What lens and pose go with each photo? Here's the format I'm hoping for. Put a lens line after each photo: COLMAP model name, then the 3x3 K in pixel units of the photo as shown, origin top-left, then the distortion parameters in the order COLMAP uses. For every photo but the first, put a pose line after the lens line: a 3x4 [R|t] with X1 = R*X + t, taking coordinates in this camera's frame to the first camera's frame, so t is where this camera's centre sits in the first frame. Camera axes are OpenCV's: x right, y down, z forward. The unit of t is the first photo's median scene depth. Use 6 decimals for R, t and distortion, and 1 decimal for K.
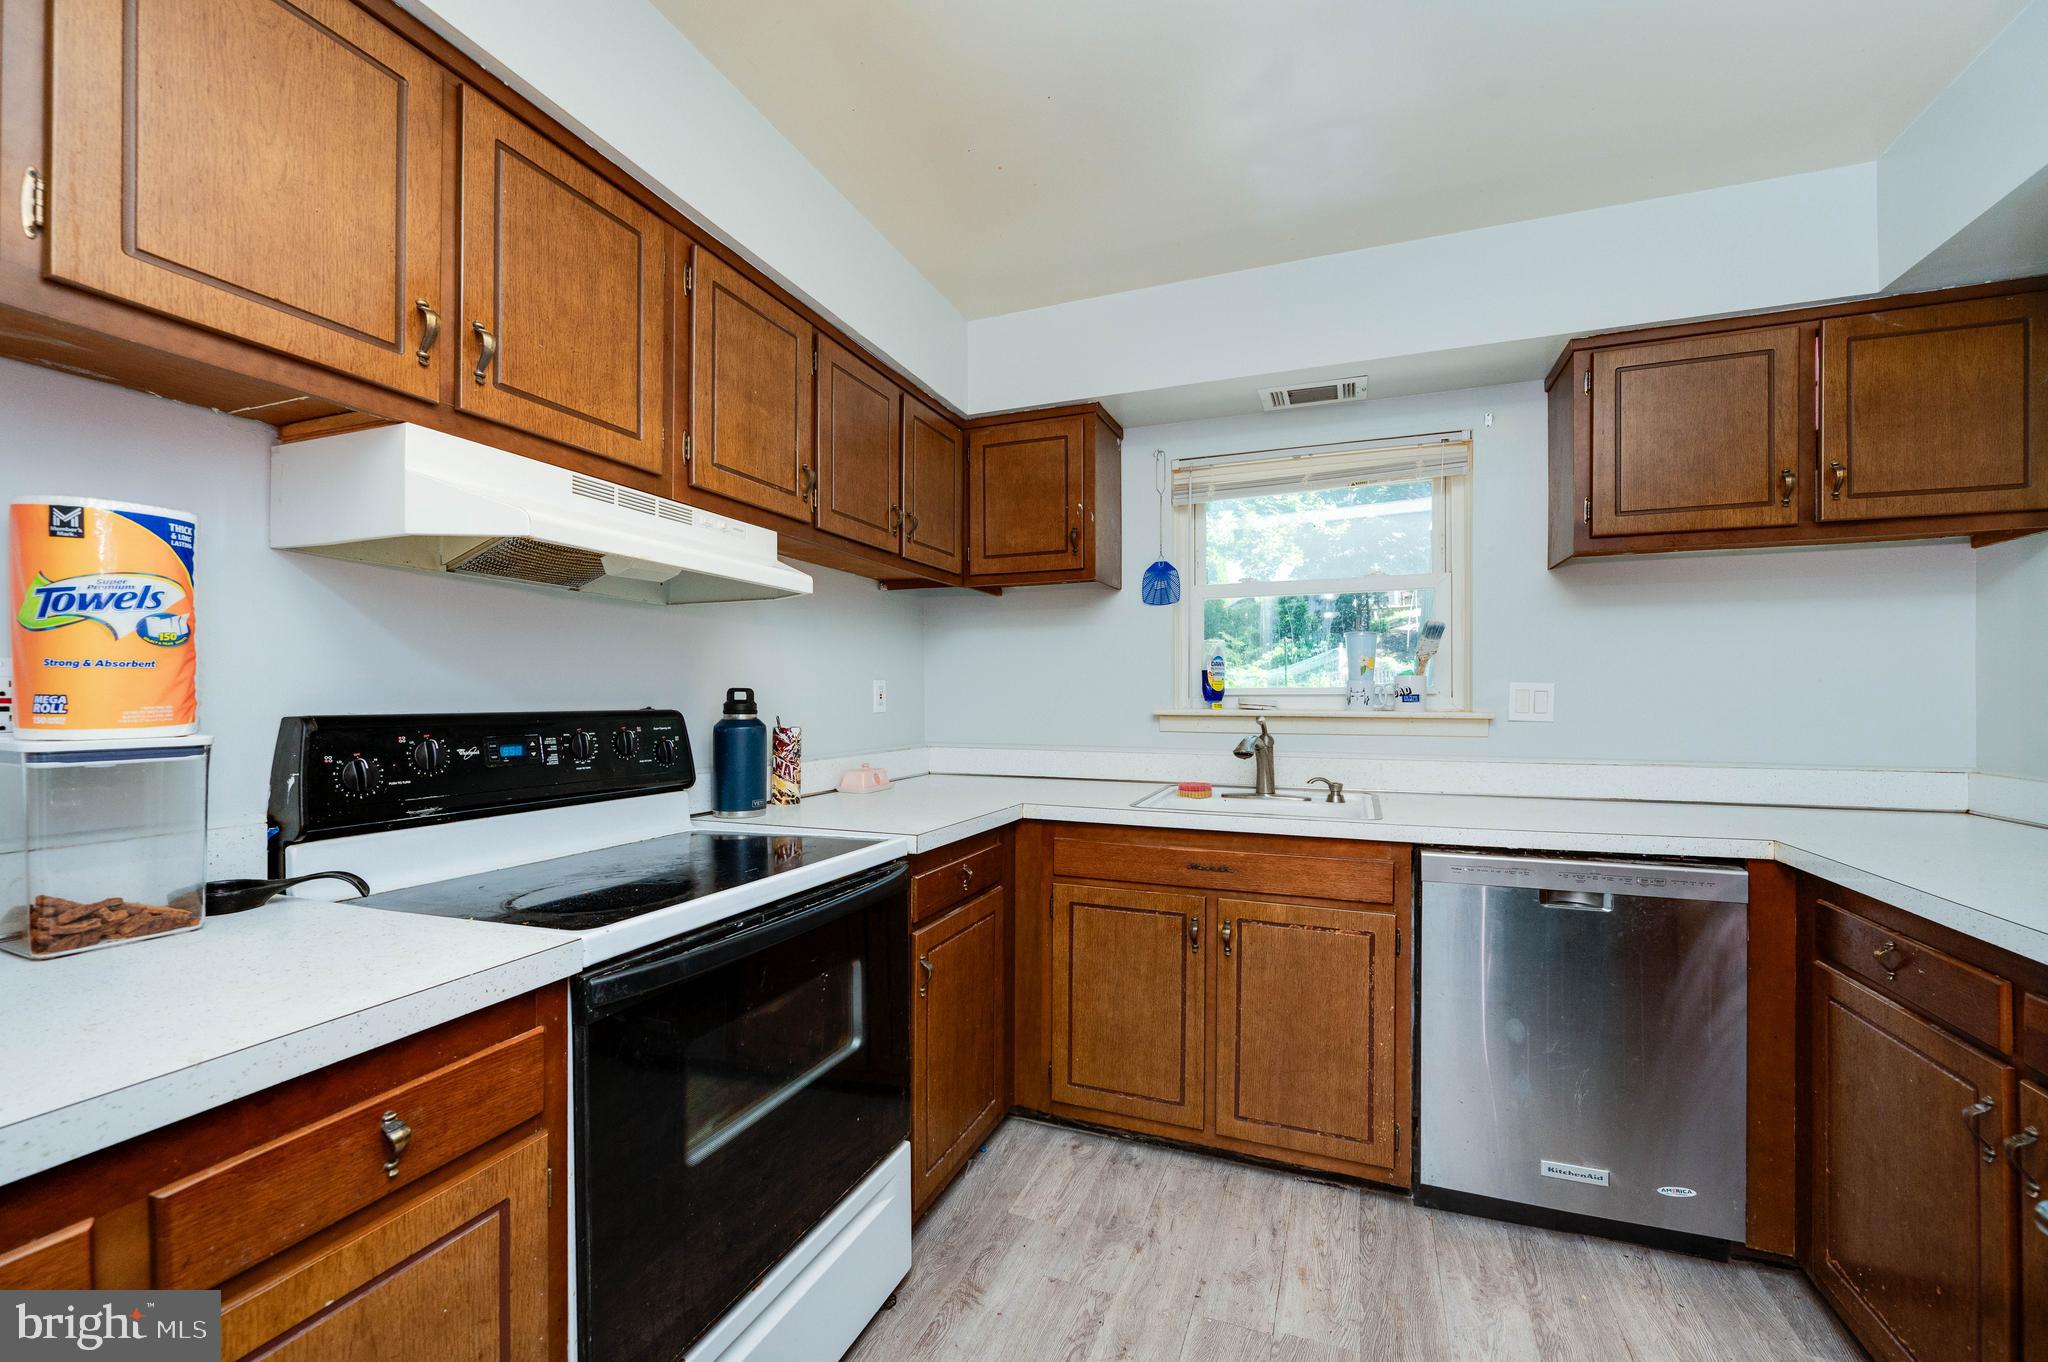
lens RADIAL K [[803.1, 0, 1013.5], [0, 803.1, 699.0], [0, 0, 1]] dist [-0.002738, -0.000906]
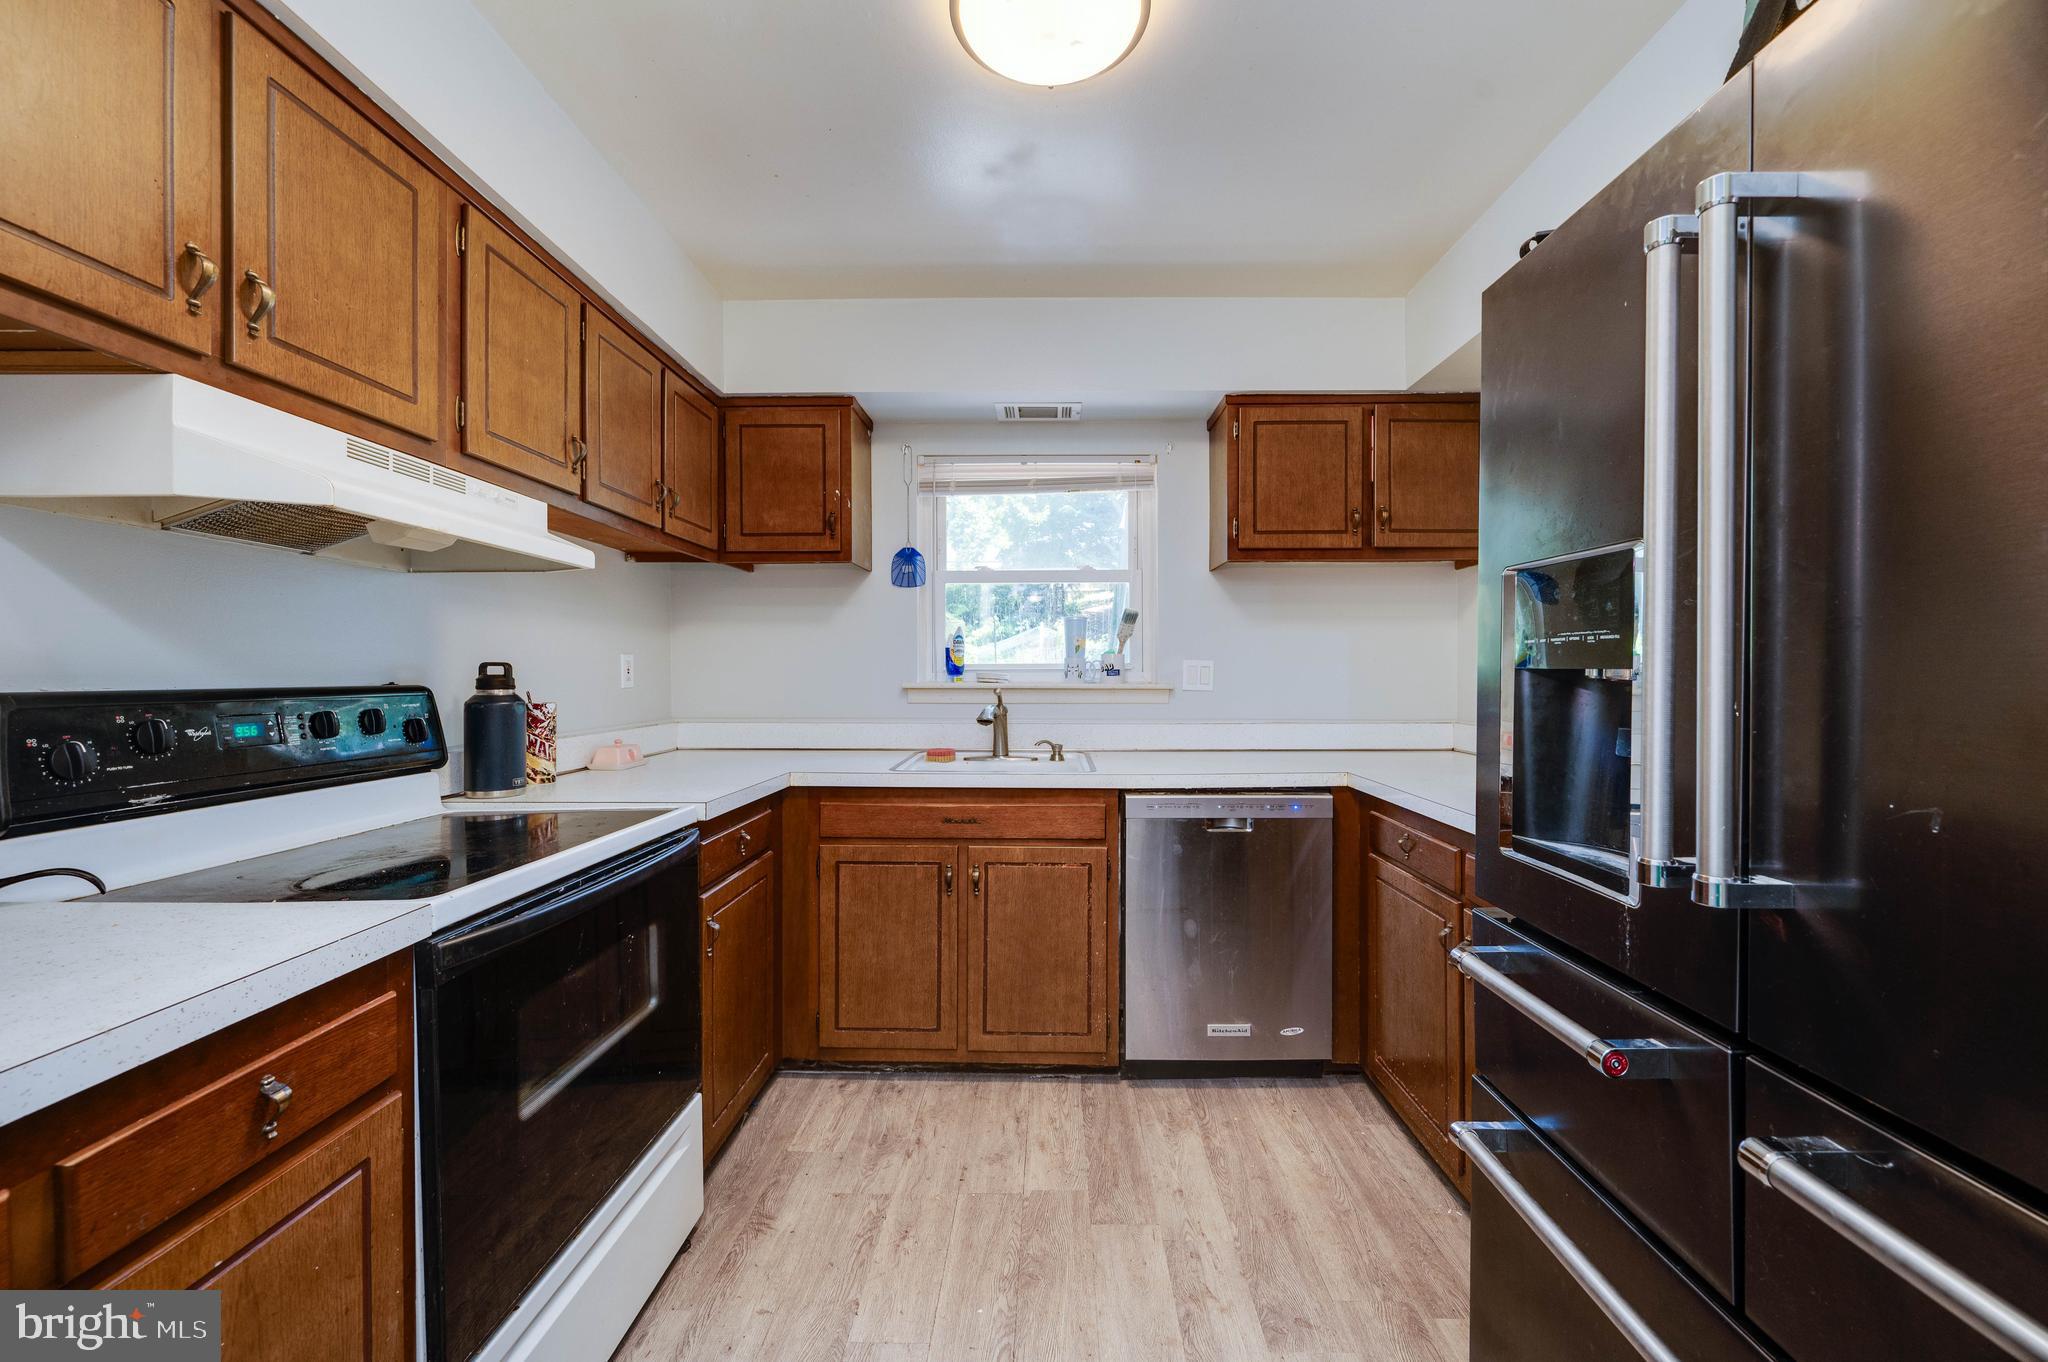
lens RADIAL K [[838.9, 0, 1029.2], [0, 838.9, 676.3], [0, 0, 1]] dist [-0.003429, -0.000698]
pose [[0.926779, -0.002663, 0.375598, -0.136749], [0.001926, 0.999995, 0.002337, 0.002272], [-0.375602, -0.001443, 0.926780, -0.174593]]
